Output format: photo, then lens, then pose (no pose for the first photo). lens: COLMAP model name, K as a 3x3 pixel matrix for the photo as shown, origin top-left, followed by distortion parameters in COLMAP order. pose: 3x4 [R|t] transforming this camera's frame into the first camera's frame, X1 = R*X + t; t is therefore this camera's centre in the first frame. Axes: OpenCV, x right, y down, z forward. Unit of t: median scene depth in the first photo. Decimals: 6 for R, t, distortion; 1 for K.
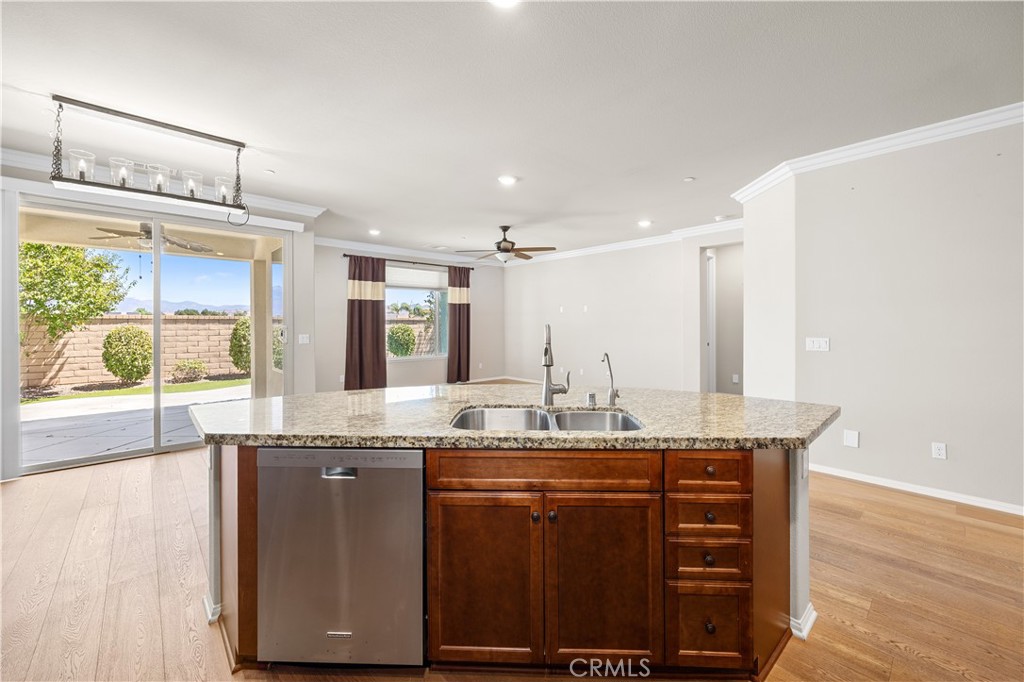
lens RADIAL K [[402.5, 0, 507.2], [0, 402.5, 325.8], [0, 0, 1]] dist [0.003820, -0.000262]
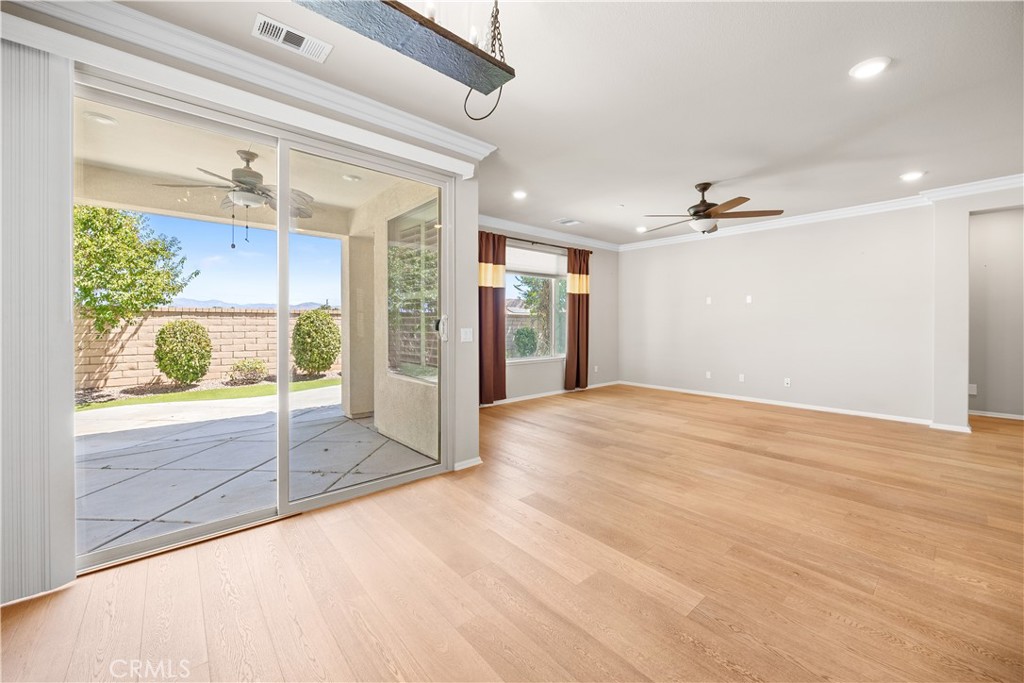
lens RADIAL K [[402.5, 0, 513.1], [0, 402.5, 332.1], [0, 0, 1]] dist [0.003820, -0.000262]
pose [[0.999688, 0.004863, -0.024486, -0.234423], [-0.004469, 0.999860, 0.016117, 0.010702], [0.024561, -0.016002, 0.999570, 0.169285]]
